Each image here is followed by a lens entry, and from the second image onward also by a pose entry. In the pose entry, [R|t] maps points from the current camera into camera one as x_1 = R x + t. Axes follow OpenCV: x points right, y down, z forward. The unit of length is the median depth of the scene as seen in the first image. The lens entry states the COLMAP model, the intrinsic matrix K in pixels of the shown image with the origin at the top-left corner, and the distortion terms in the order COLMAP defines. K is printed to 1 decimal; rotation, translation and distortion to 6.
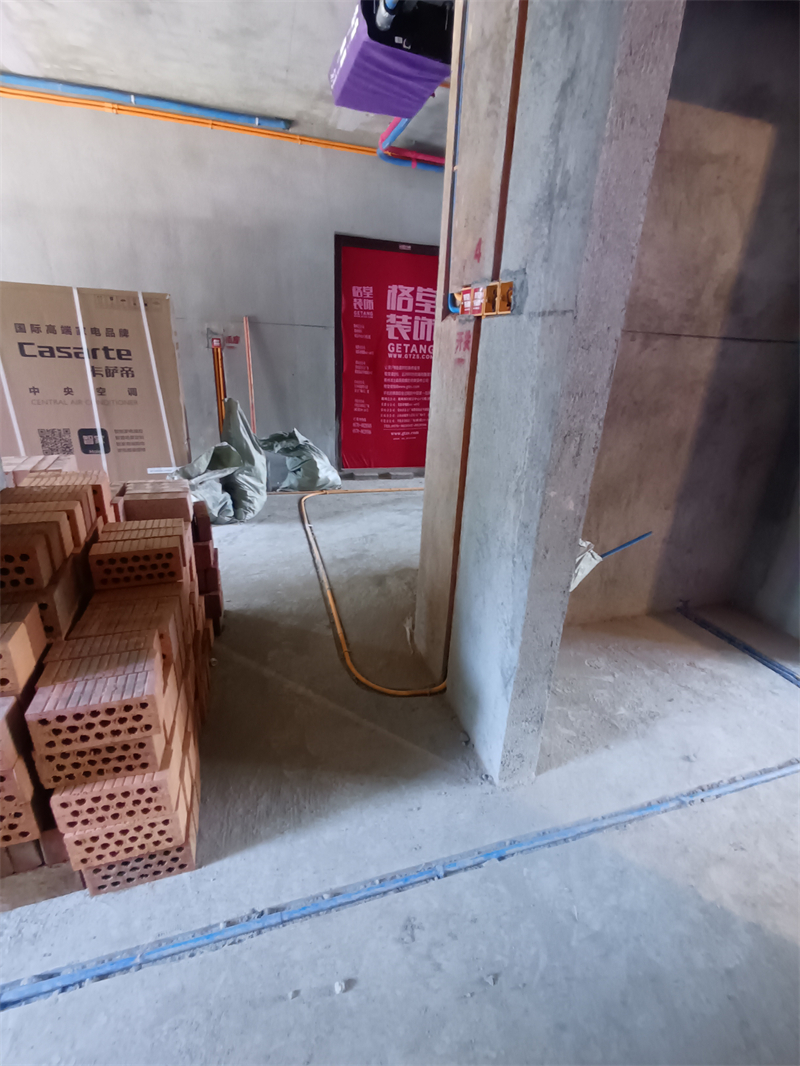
lens RADIAL K [[490.7, 0, 405.7], [0, 490.7, 538.0], [0, 0, 1]] dist [-0.003448, 0.000340]
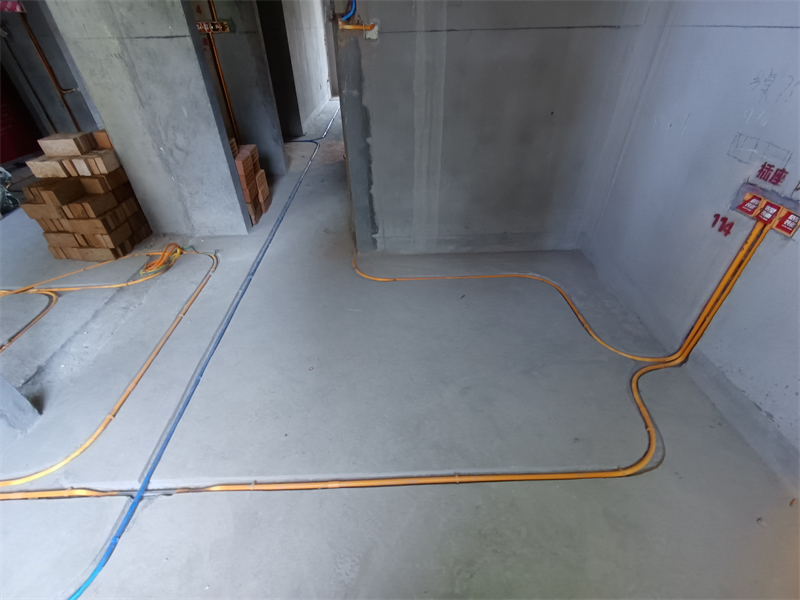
lens RADIAL K [[368.3, 0, 396.7], [0, 368.3, 304.1], [0, 0, 1]] dist [-0.003448, 0.000340]
pose [[0.268524, -0.626568, 0.731647, -1.298805], [0.392582, 0.764785, 0.510865, 0.088852], [-0.879645, 0.150052, 0.451342, -0.493980]]
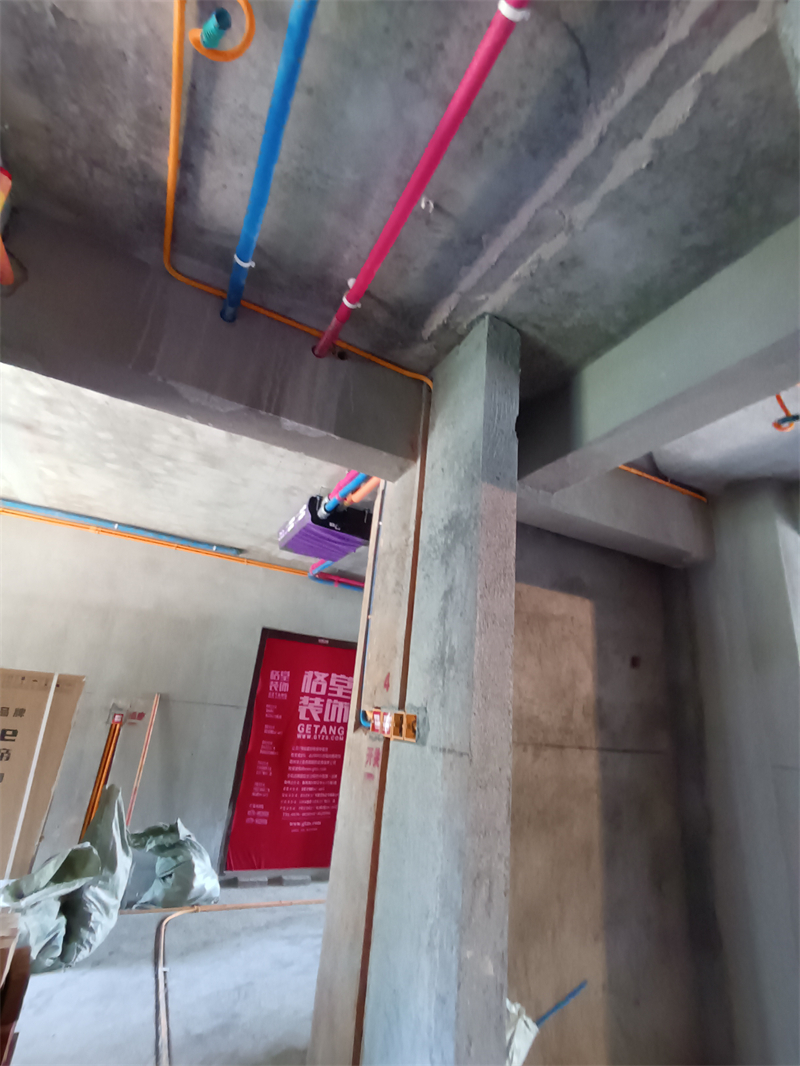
lens RADIAL K [[490.7, 0, 405.4], [0, 490.7, 537.3], [0, 0, 1]] dist [-0.003448, 0.000340]
pose [[0.984147, 0.096664, 0.148697, -0.010488], [0.024387, 0.756696, -0.653312, -0.036920], [-0.175670, 0.646582, 0.742342, -0.064407]]
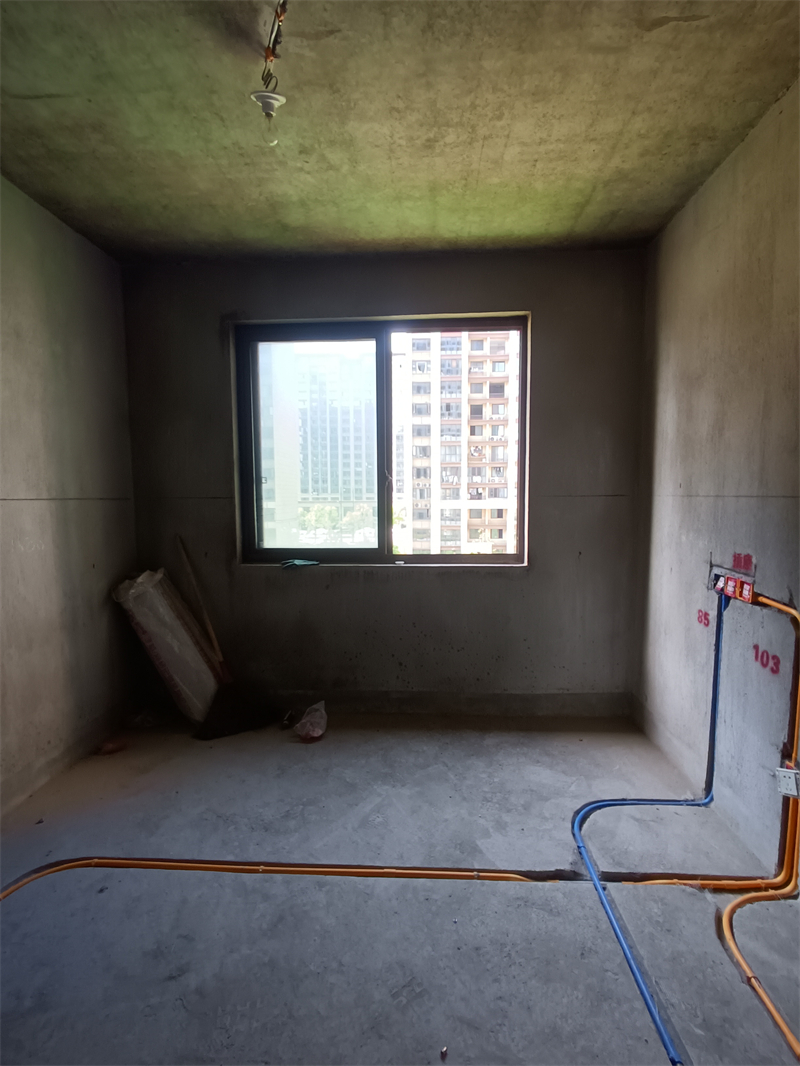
lens RADIAL K [[490.7, 0, 405.1], [0, 490.7, 538.1], [0, 0, 1]] dist [-0.003448, 0.000340]
pose [[-0.338208, 0.034942, -0.940423, -0.496570], [-0.364034, 0.916658, 0.164978, -0.015904], [0.867810, 0.398143, -0.297301, -0.104956]]
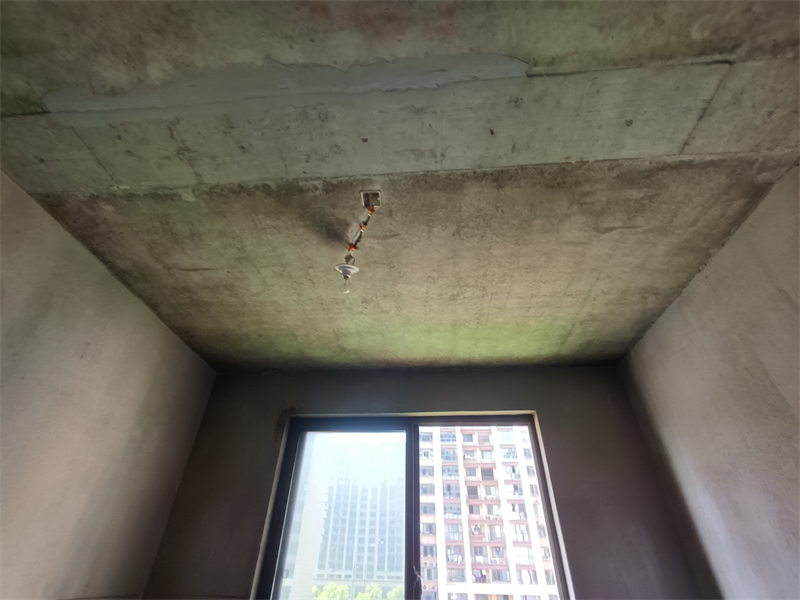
lens RADIAL K [[368.3, 0, 396.6], [0, 368.3, 302.7], [0, 0, 1]] dist [-0.003448, 0.000340]
pose [[-0.370393, -0.597108, -0.711527, -0.617540], [-0.387705, 0.795474, -0.465732, -0.026387], [0.844094, 0.103358, -0.526140, -0.210424]]
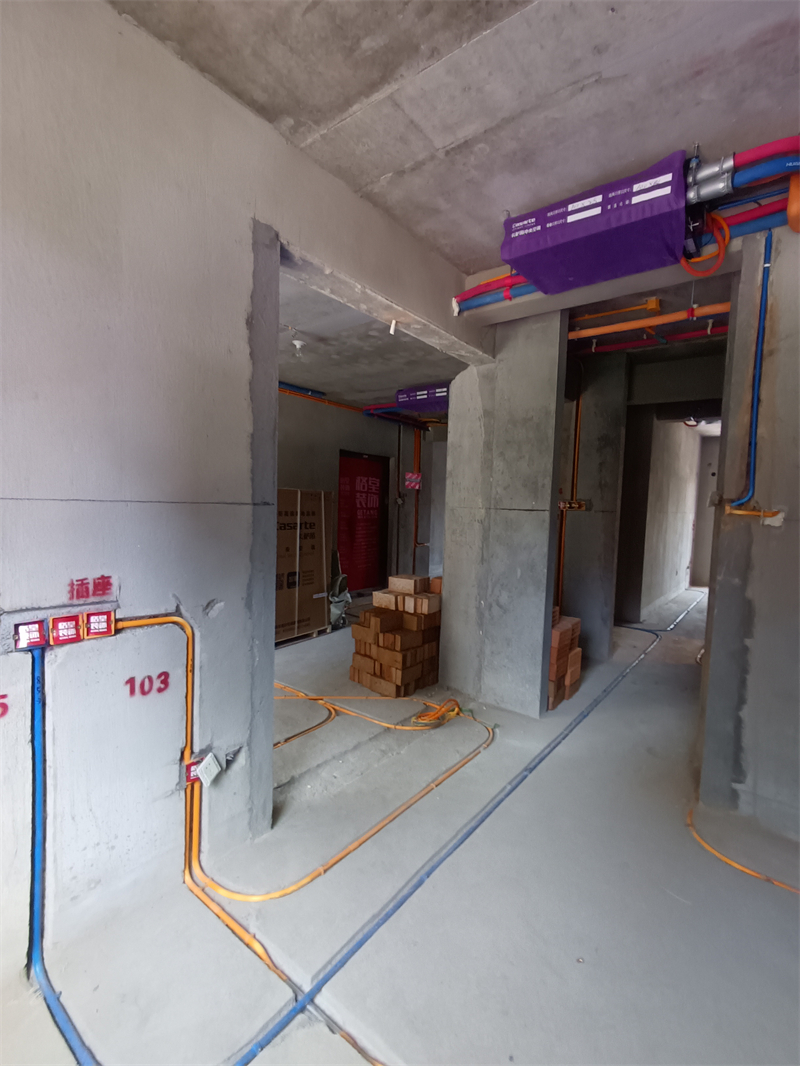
lens RADIAL K [[490.7, 0, 404.0], [0, 490.7, 537.8], [0, 0, 1]] dist [-0.003448, 0.000340]
pose [[0.820442, -0.063638, 0.568177, -1.356150], [0.221982, 0.951278, -0.213994, 0.093135], [-0.526876, 0.301694, 0.794596, -0.499008]]
